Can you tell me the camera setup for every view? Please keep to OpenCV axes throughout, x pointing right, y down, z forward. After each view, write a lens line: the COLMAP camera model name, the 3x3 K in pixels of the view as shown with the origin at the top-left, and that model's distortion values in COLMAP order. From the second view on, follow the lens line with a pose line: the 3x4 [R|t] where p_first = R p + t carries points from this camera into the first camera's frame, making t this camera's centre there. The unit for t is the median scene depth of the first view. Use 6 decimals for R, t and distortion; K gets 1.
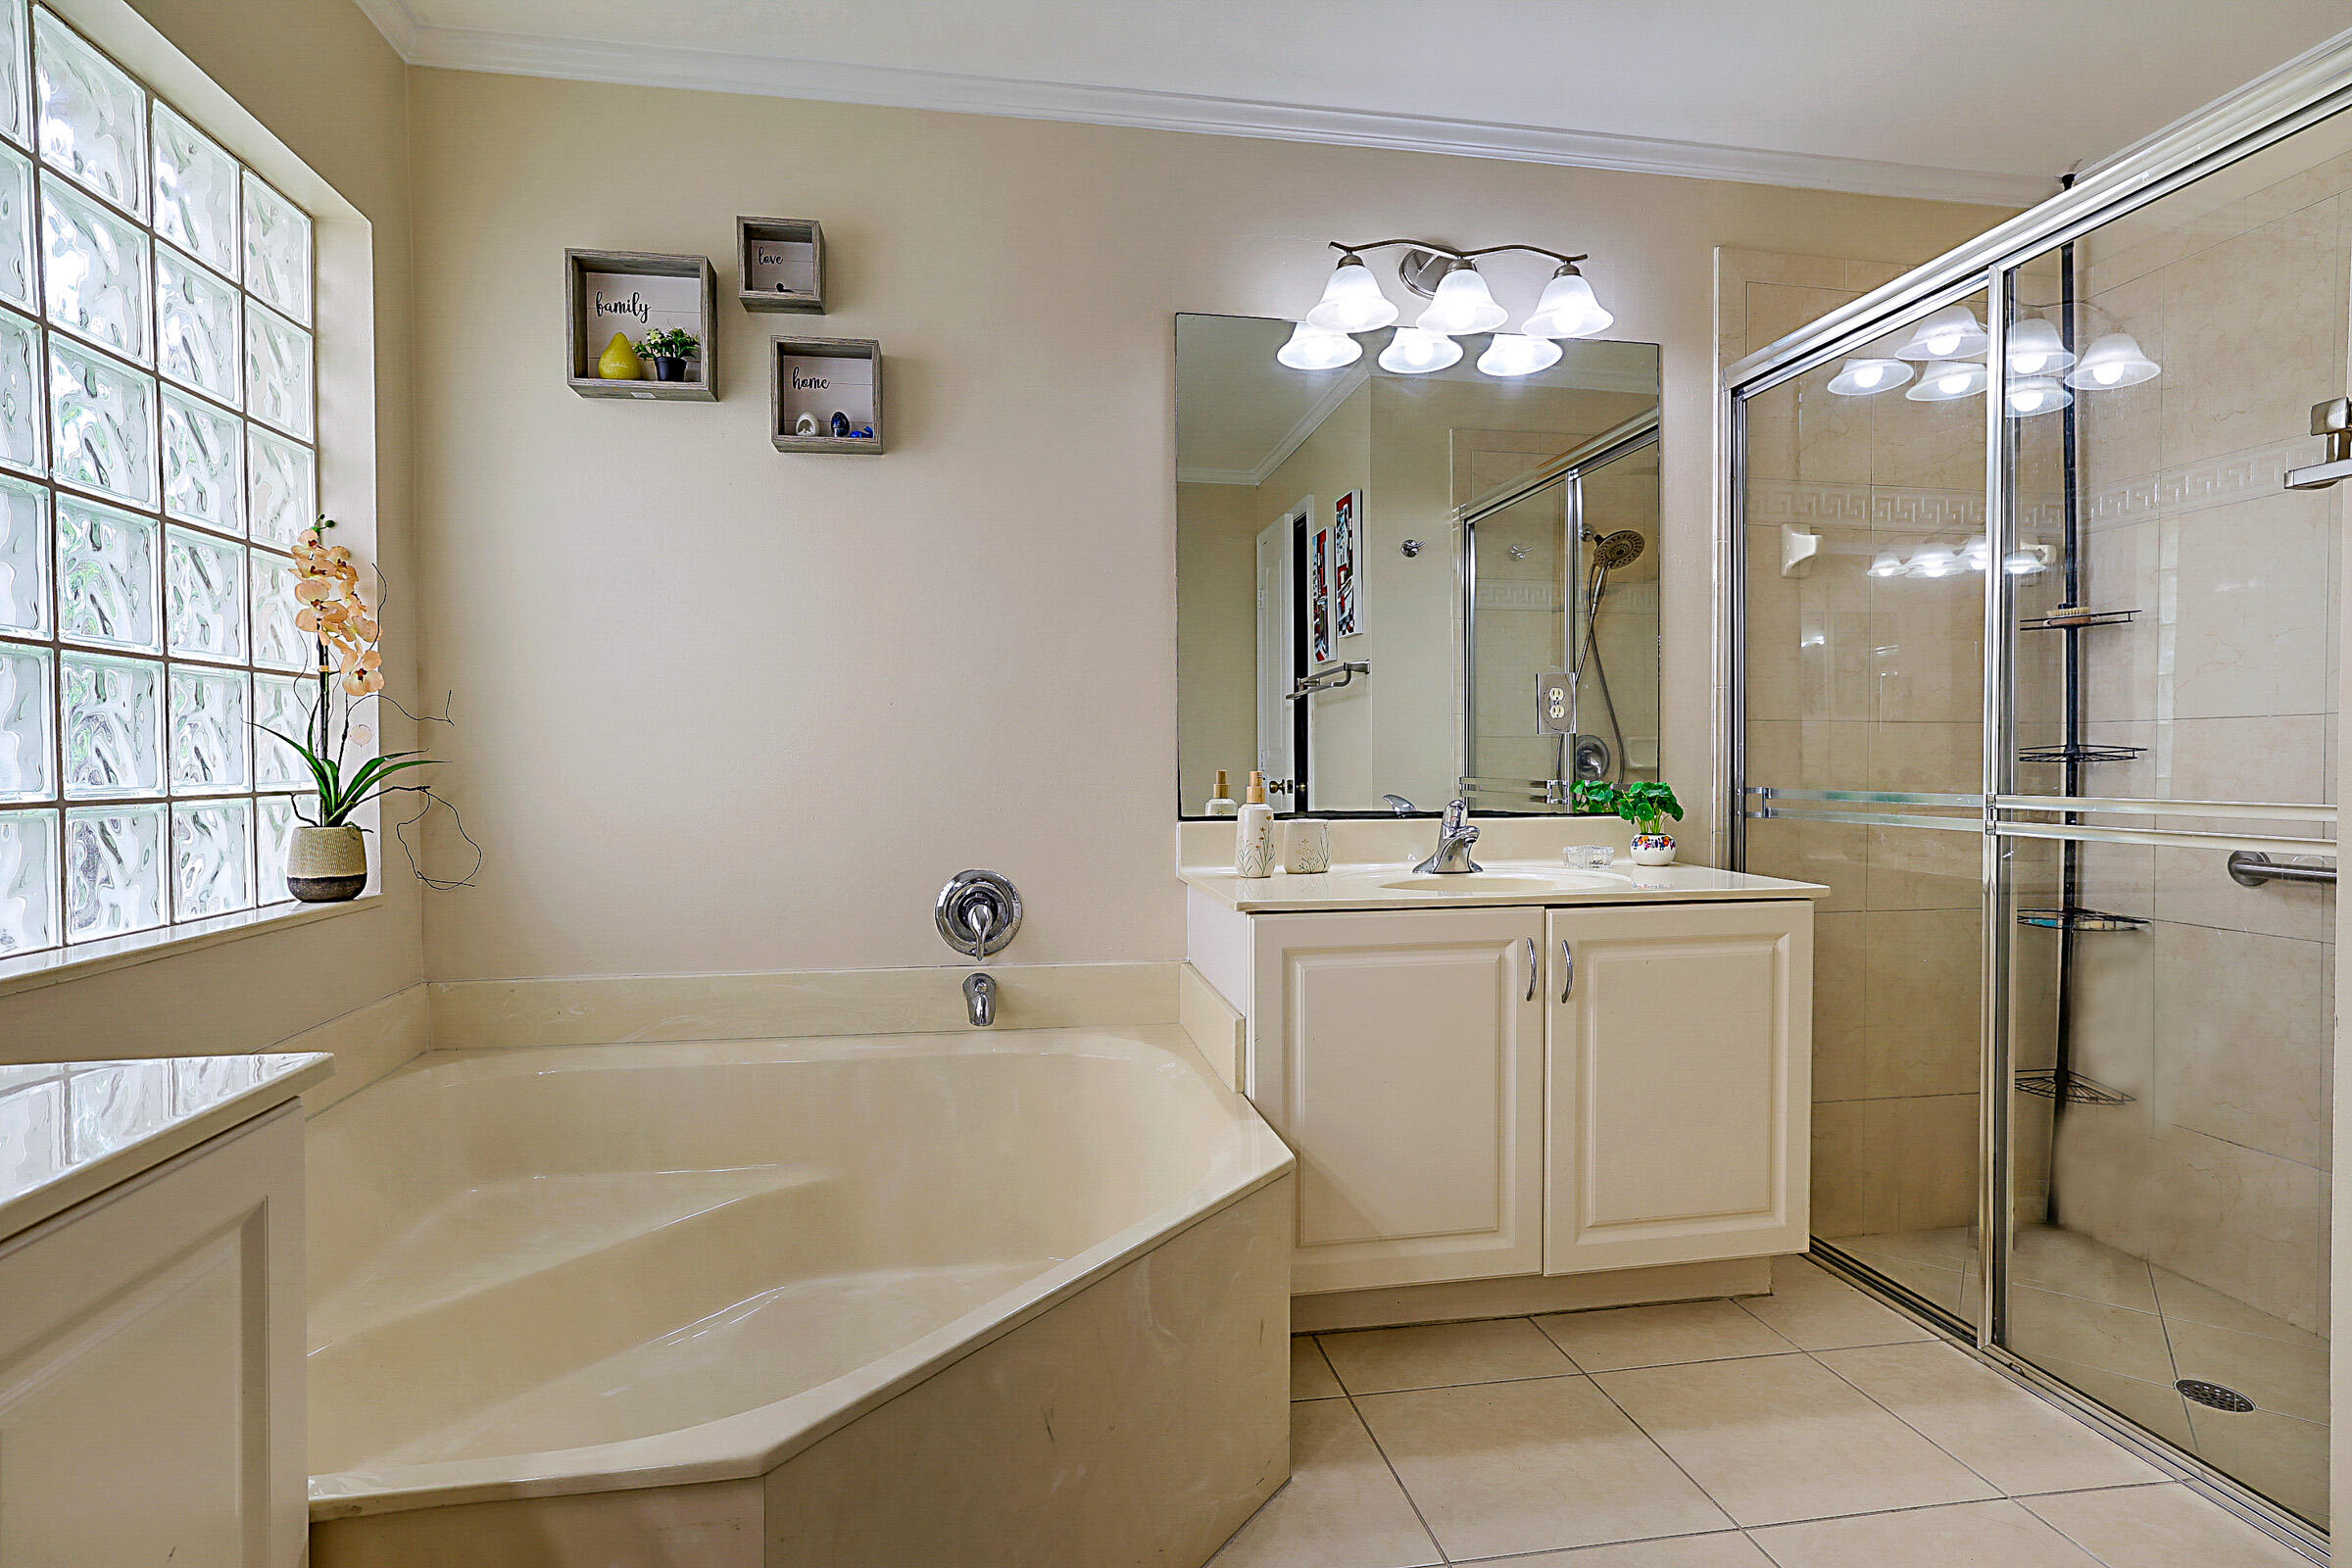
lens RADIAL K [[1221.8, 0, 1173.1], [0, 1221.8, 794.0], [0, 0, 1]] dist [0.001914, 0.000478]
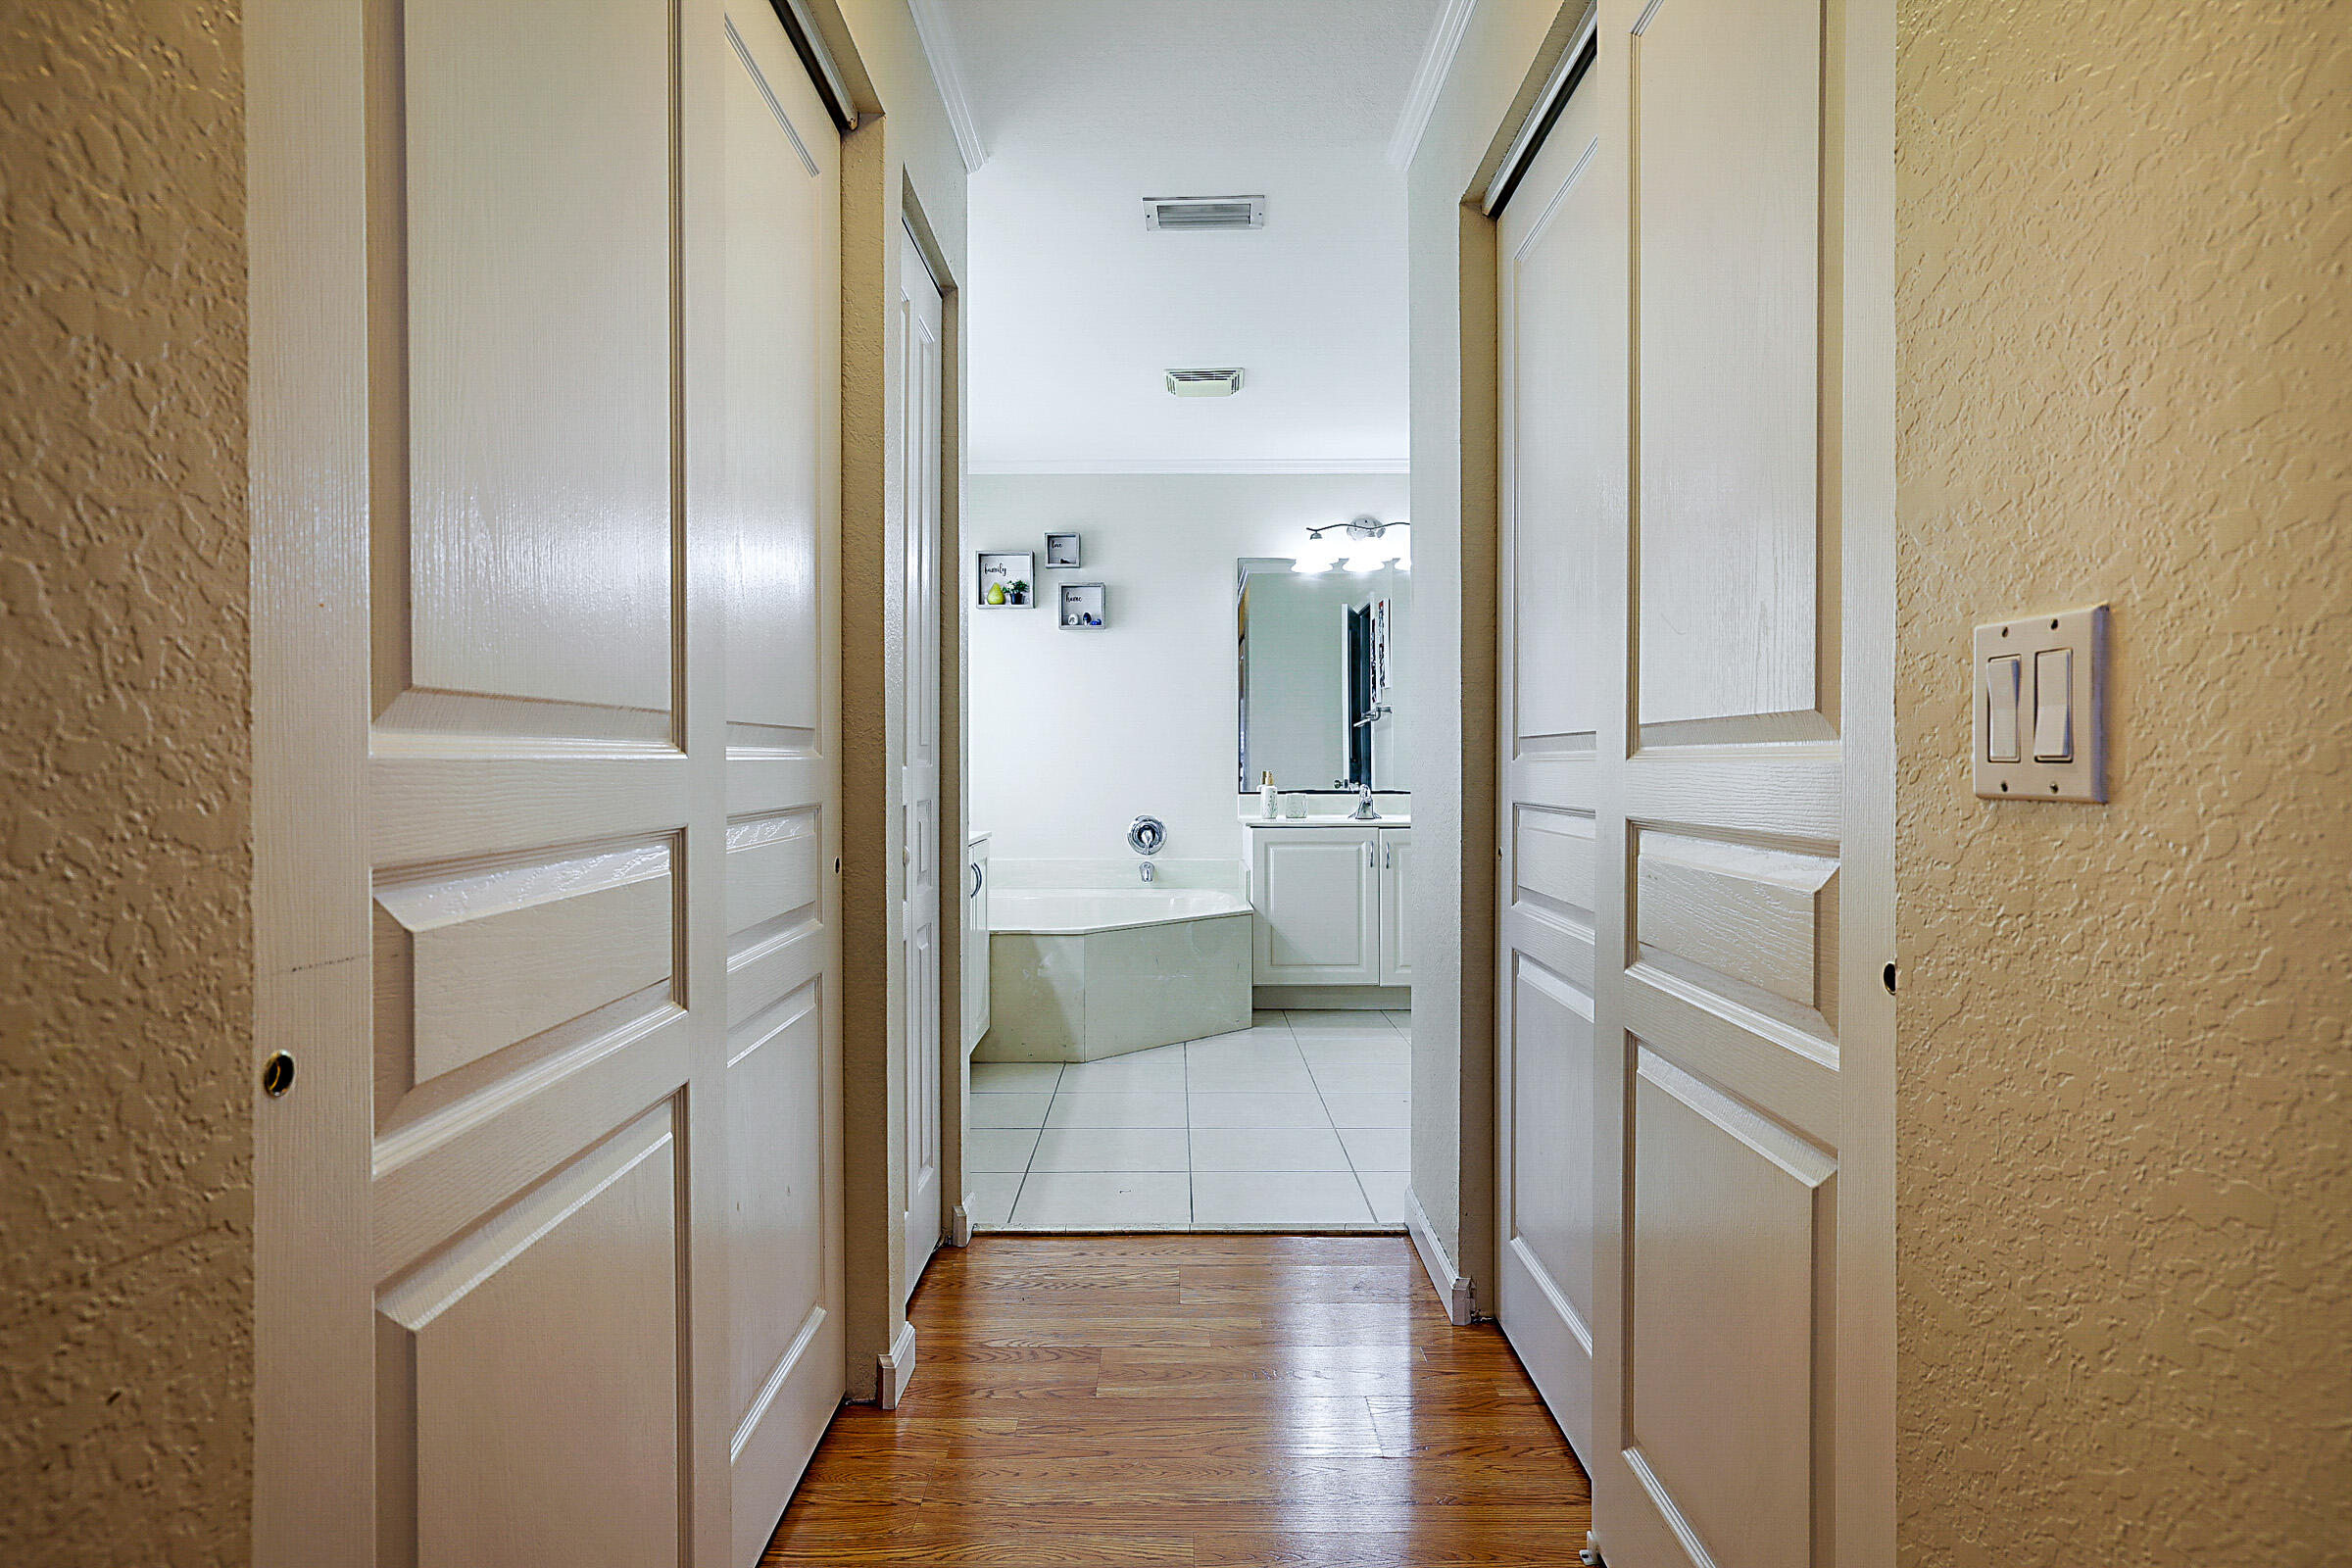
lens RADIAL K [[1420.9, 0, 1174.3], [0, 1420.9, 778.3], [0, 0, 1]] dist [-0.000851, -0.000019]
pose [[0.986327, 0.001151, -0.164794, 0.322136], [-0.004421, 0.999800, -0.019480, 0.045625], [0.164738, 0.019942, 0.986136, -1.570903]]
